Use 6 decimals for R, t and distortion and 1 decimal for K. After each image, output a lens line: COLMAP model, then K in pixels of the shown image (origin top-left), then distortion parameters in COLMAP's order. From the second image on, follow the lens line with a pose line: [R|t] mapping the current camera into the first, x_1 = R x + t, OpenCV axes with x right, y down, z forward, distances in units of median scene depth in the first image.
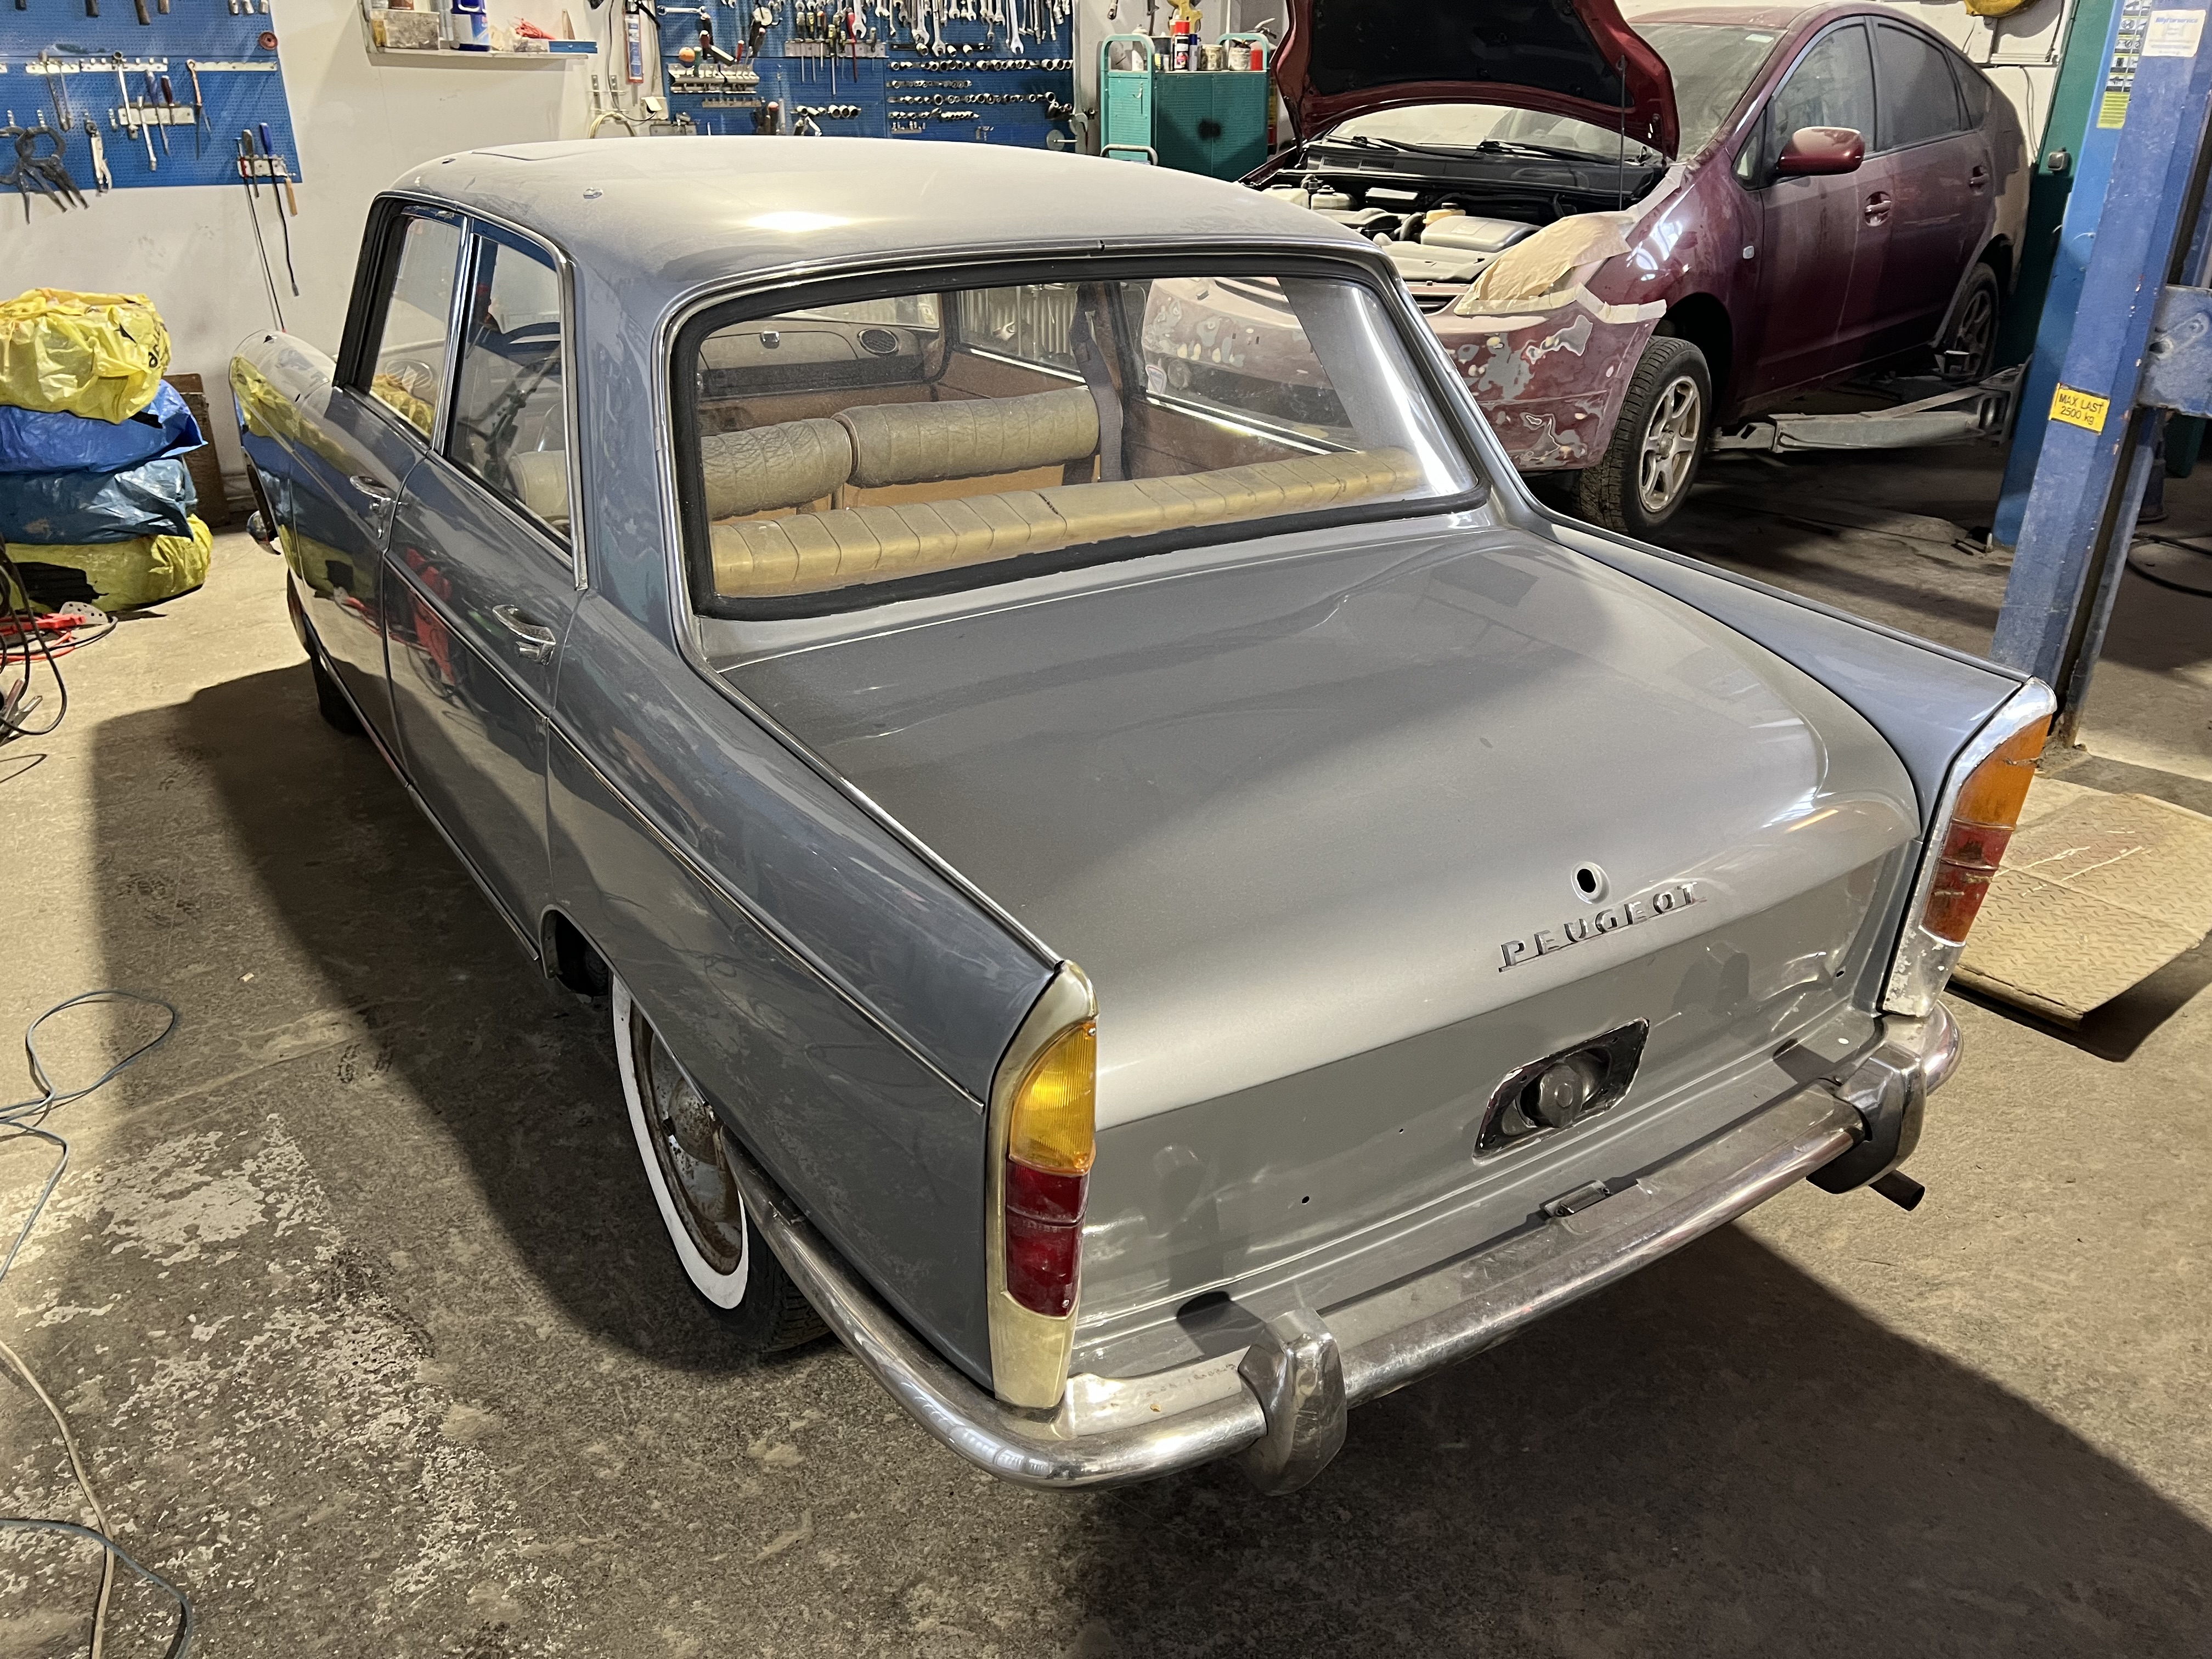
lens RADIAL K [[1666.6, 0, 1125.0], [0, 1666.6, 823.3], [0, 0, 1]] dist [0.052641, -0.060985]
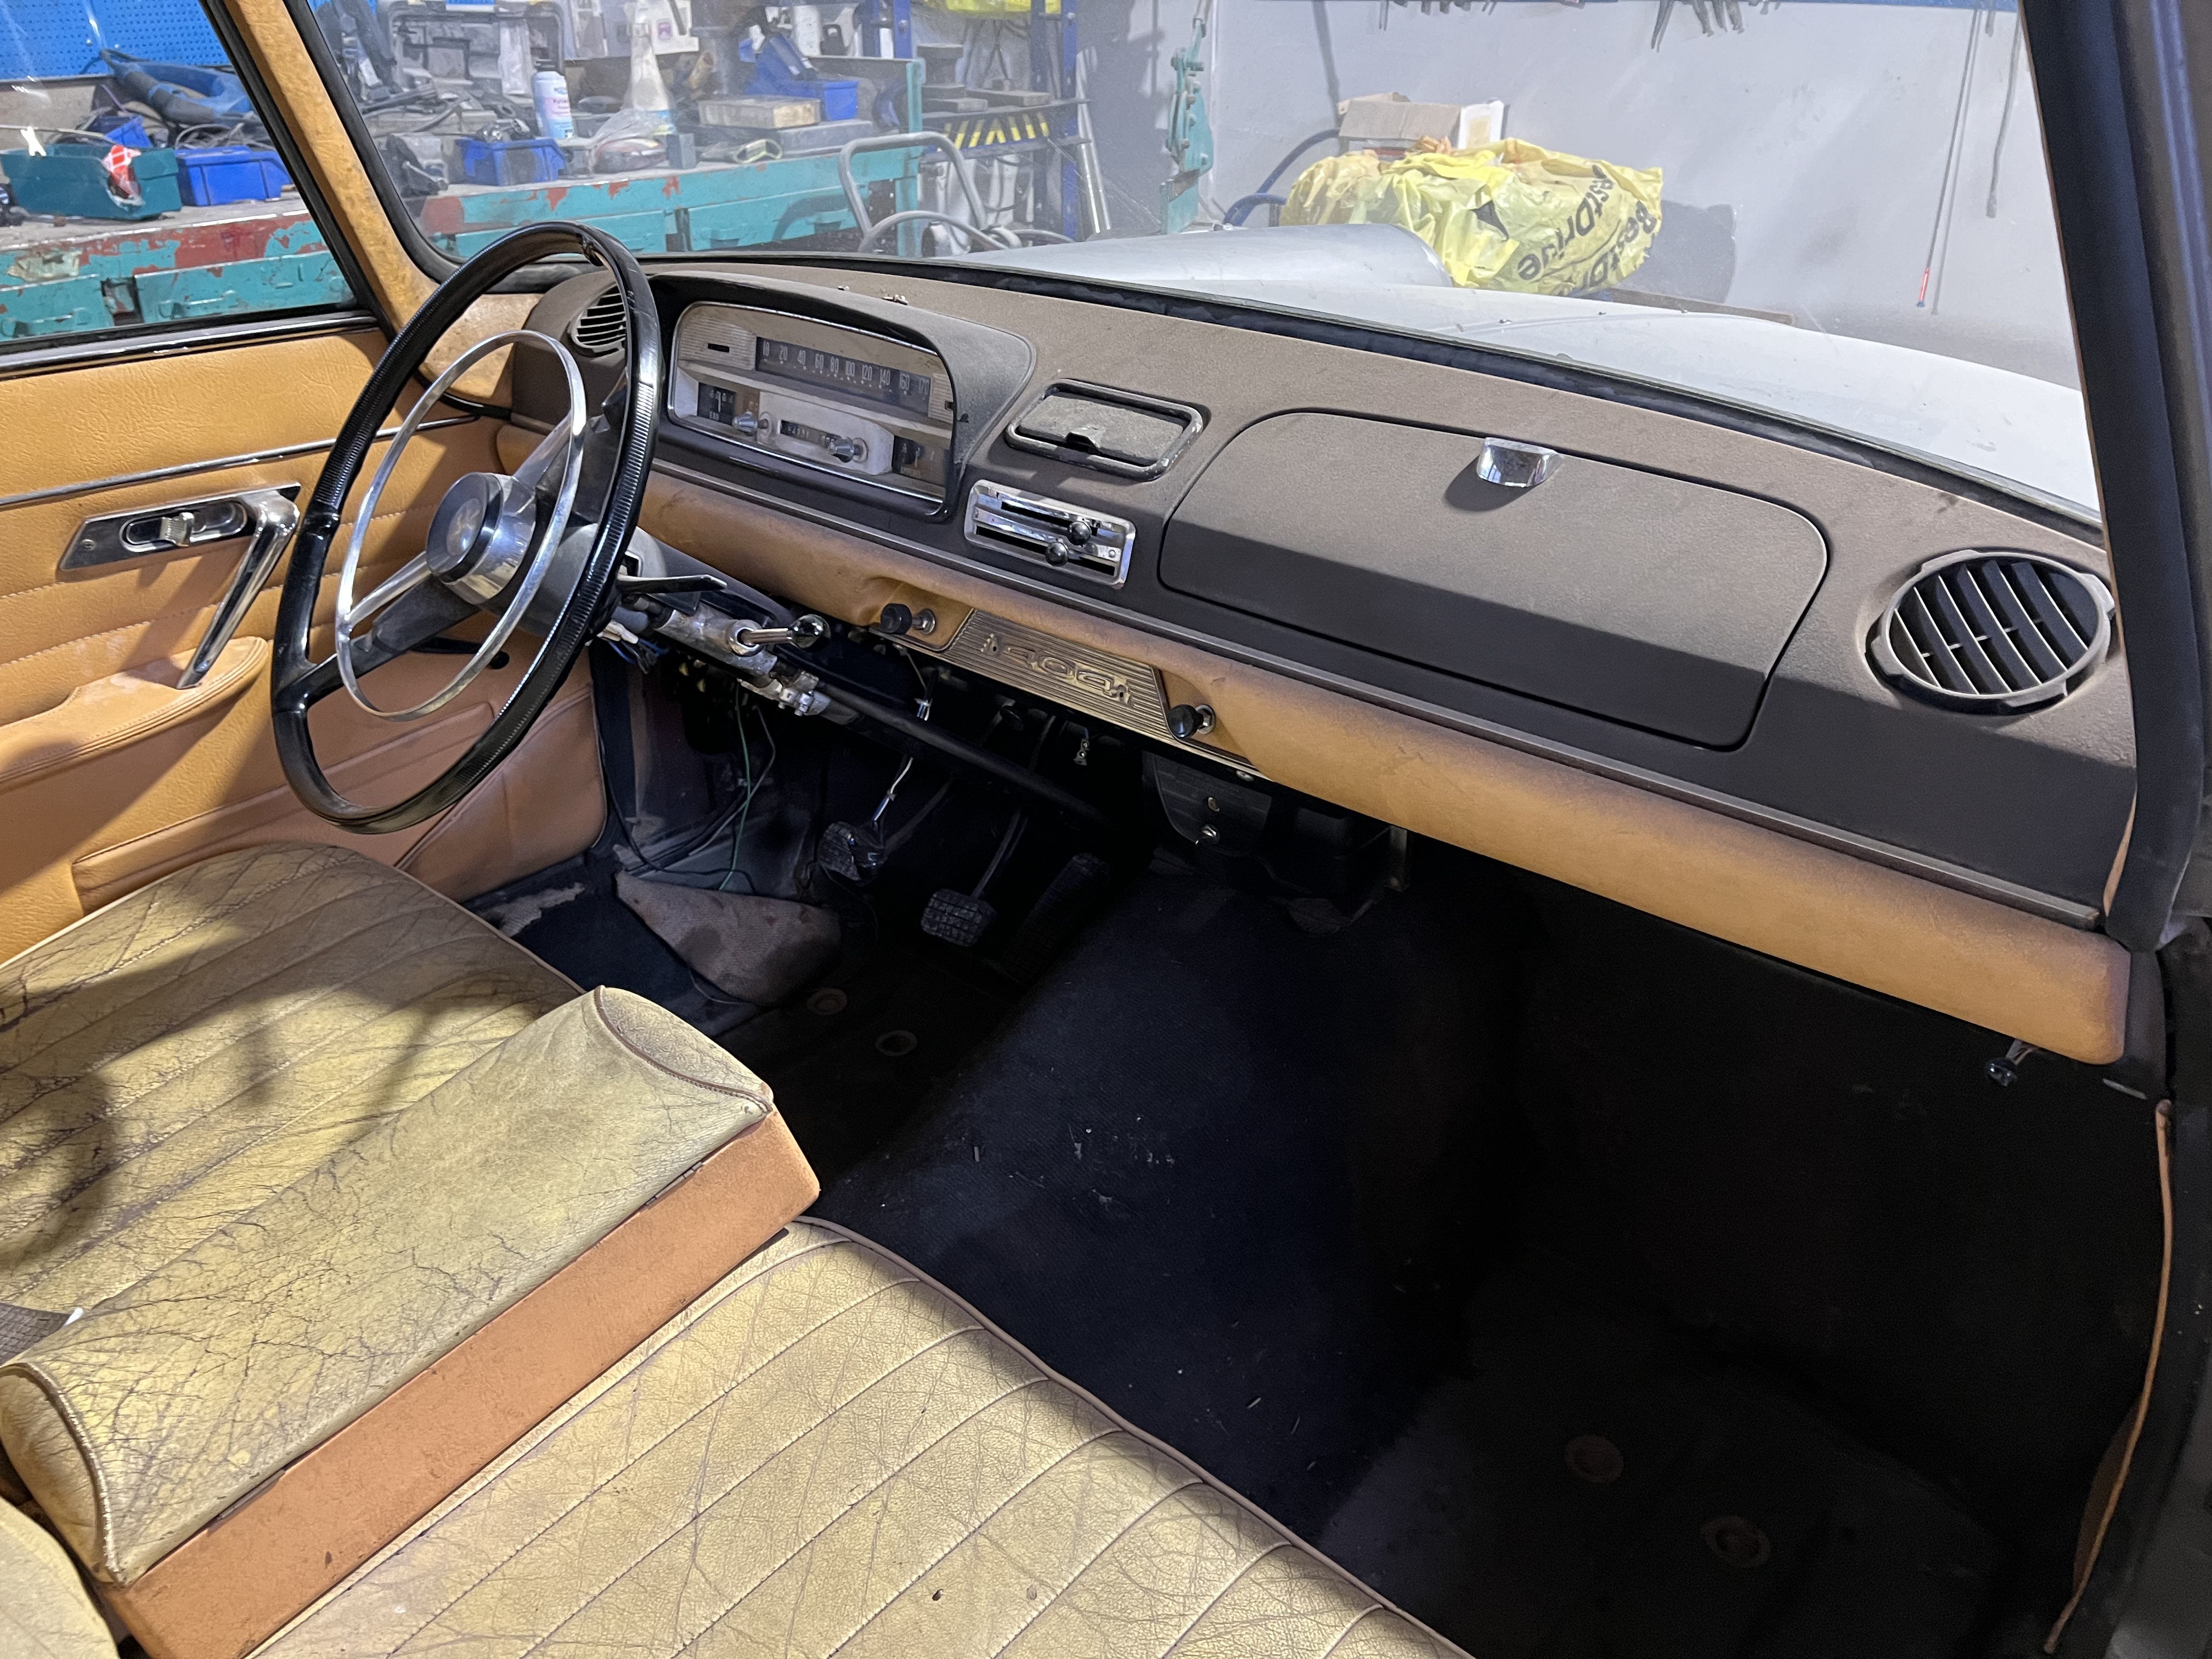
lens RADIAL K [[1666.6, 0, 1119.7], [0, 1666.6, 820.2], [0, 0, 1]] dist [0.052641, -0.060985]
pose [[0.267650, 0.429792, -0.862347, 0.000229], [-0.396358, 0.864879, 0.308035, -0.223029], [0.878216, 0.259352, 0.401836, 0.651560]]
